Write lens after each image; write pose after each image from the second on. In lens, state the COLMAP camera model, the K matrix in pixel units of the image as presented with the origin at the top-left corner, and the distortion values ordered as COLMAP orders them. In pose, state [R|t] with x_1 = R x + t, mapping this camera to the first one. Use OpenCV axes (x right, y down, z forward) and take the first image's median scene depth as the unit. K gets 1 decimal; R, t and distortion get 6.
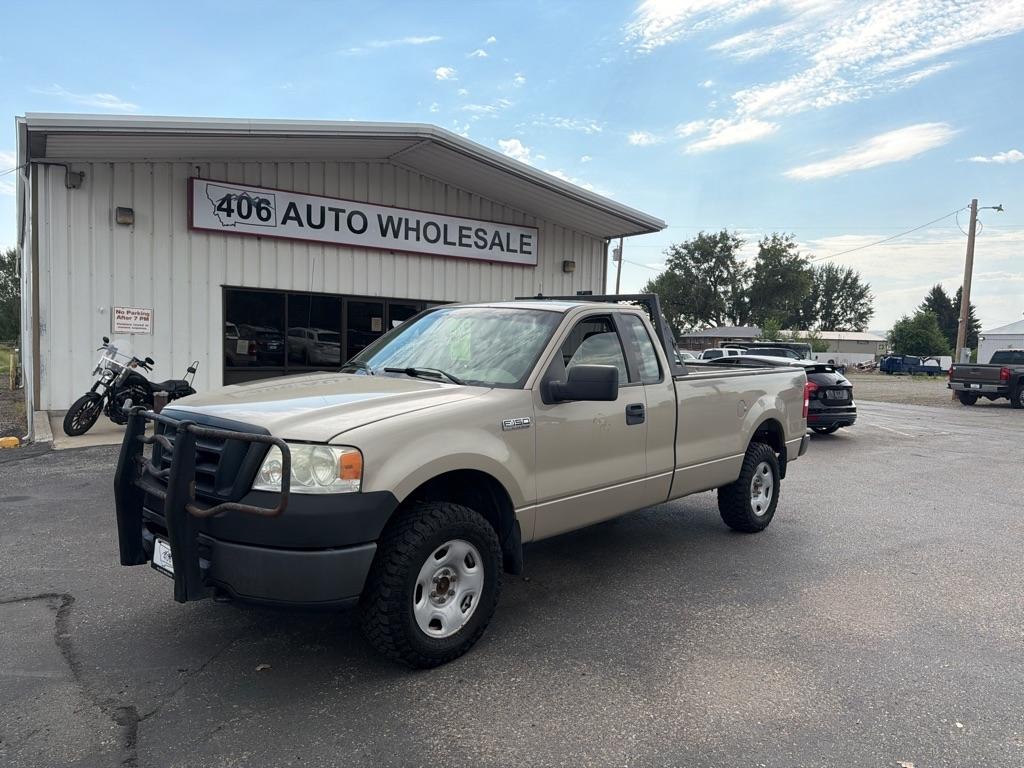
lens RADIAL K [[727.4, 0, 519.8], [0, 727.4, 386.5], [0, 0, 1]] dist [0.146982, -0.231020]
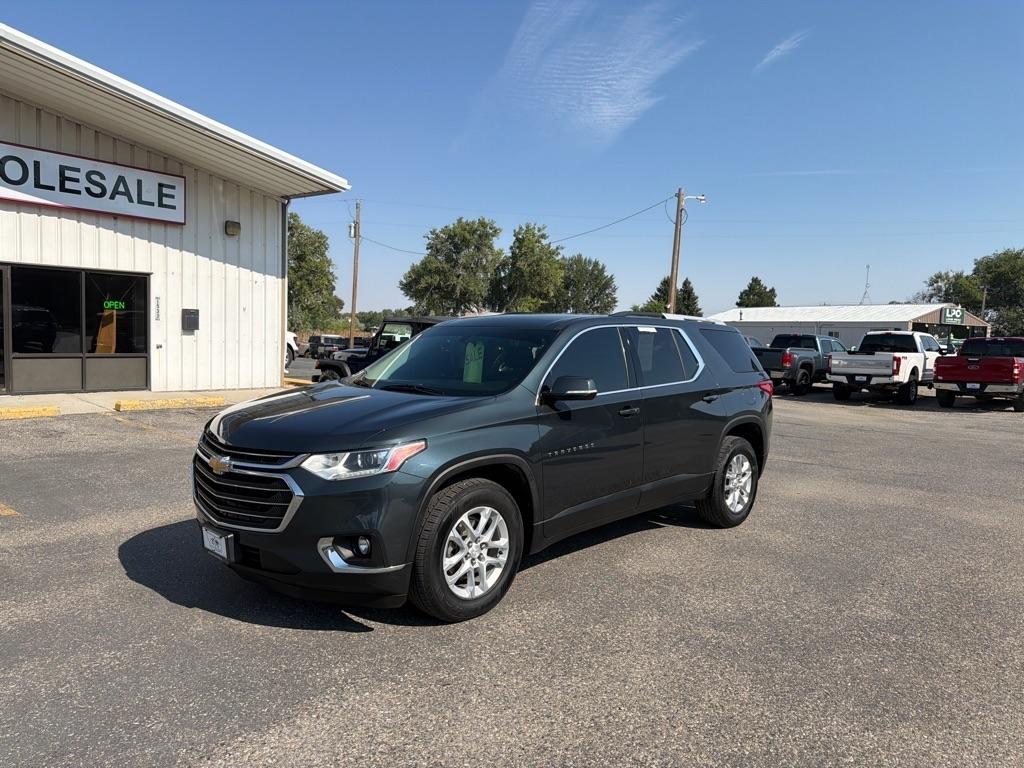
lens RADIAL K [[733.3, 0, 511.7], [0, 733.3, 386.1], [0, 0, 1]] dist [0.028324, -0.035196]
pose [[0.956797, -0.018294, 0.290180, 0.136974], [0.012981, 0.999711, 0.020223, -0.000643], [-0.290466, -0.015582, 0.956758, 0.133238]]
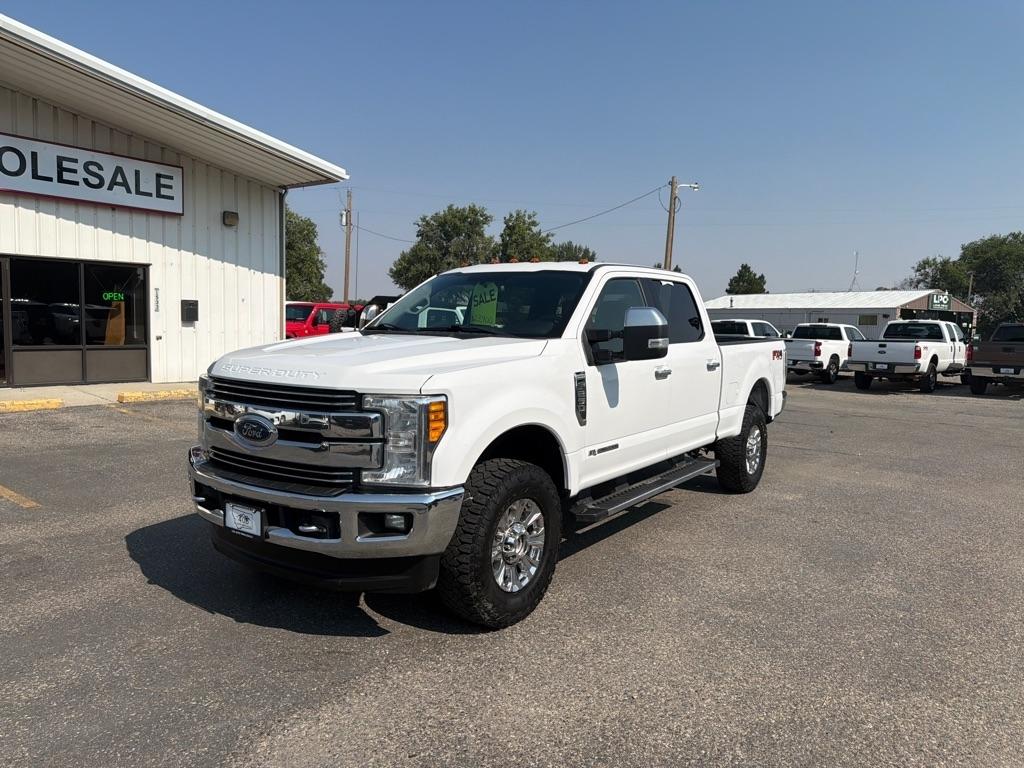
lens RADIAL K [[734.3, 0, 516.3], [0, 734.3, 386.9], [0, 0, 1]] dist [0.026575, -0.035790]
pose [[0.950825, -0.030202, 0.308252, 0.123087], [0.019418, 0.999089, 0.037991, -0.002211], [-0.309119, -0.030137, 0.950546, 0.128488]]
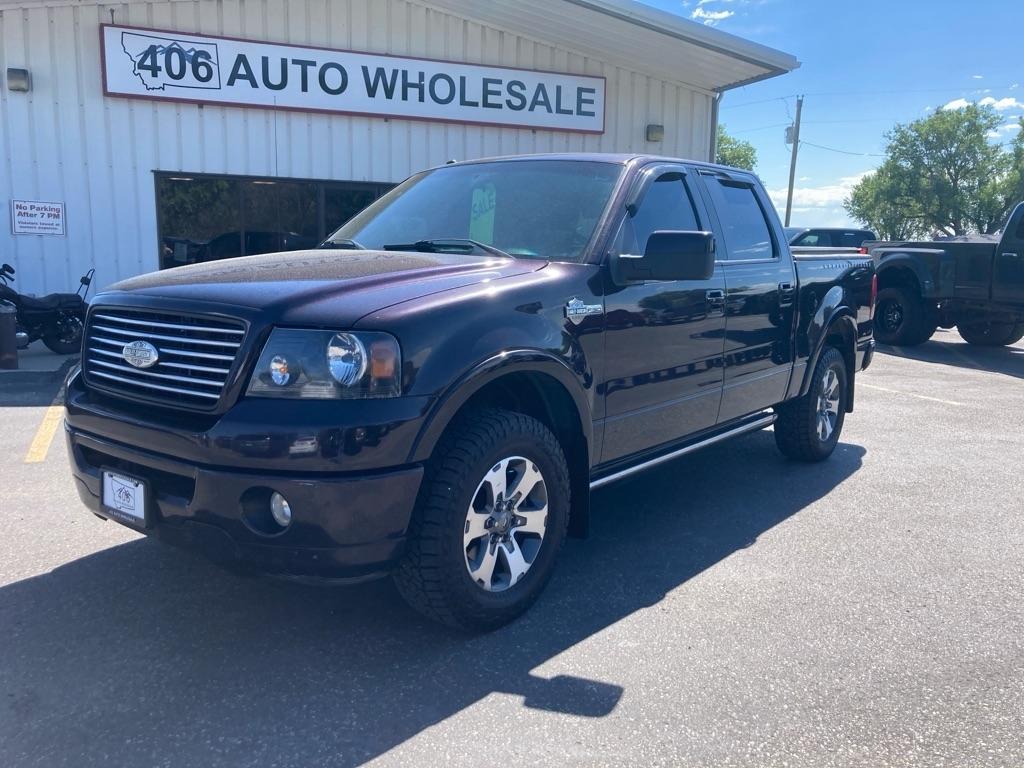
lens RADIAL K [[854.0, 0, 500.8], [0, 854.0, 384.5], [0, 0, 1]] dist [0.006631, 0.011402]
pose [[0.973285, 0.019213, -0.228795, 0.128106], [-0.000605, 0.996704, 0.081124, 0.009654], [0.229599, -0.078818, 0.970089, 0.174166]]
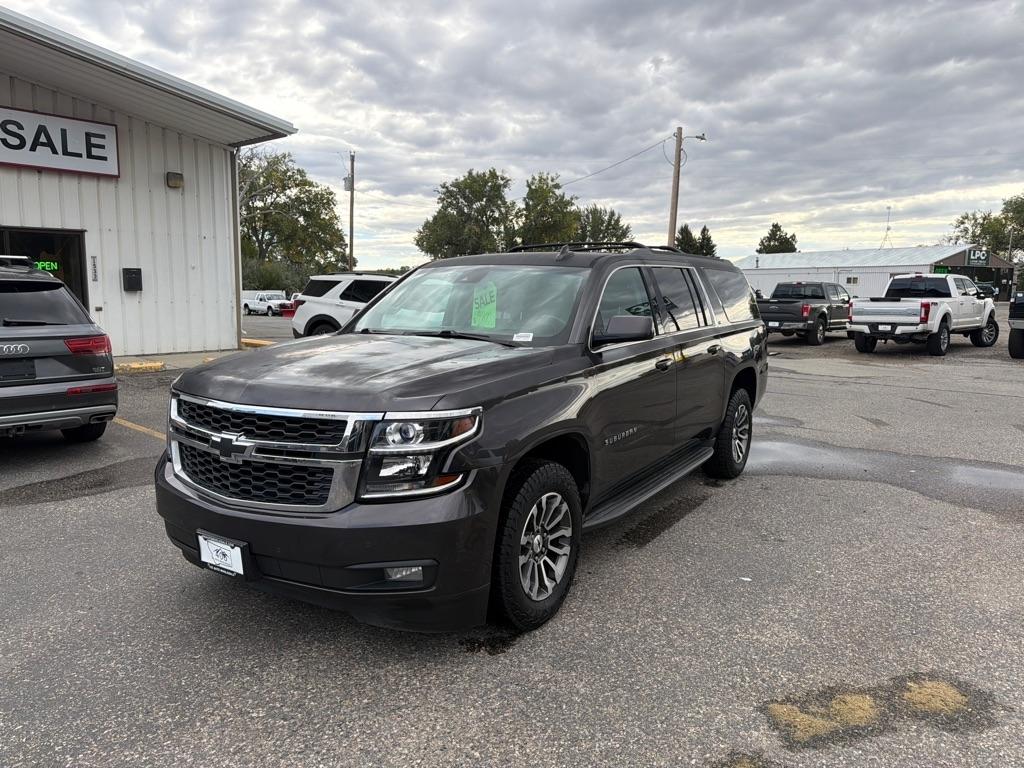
lens RADIAL K [[728.7, 0, 512.0], [0, 728.7, 384.0], [0, 0, 1]] dist [0.025103, -0.027416]
pose [[0.964454, -0.054599, 0.258548, 0.218830], [0.035116, 0.996225, 0.079386, -0.000813], [-0.261906, -0.067485, 0.962731, 0.175758]]
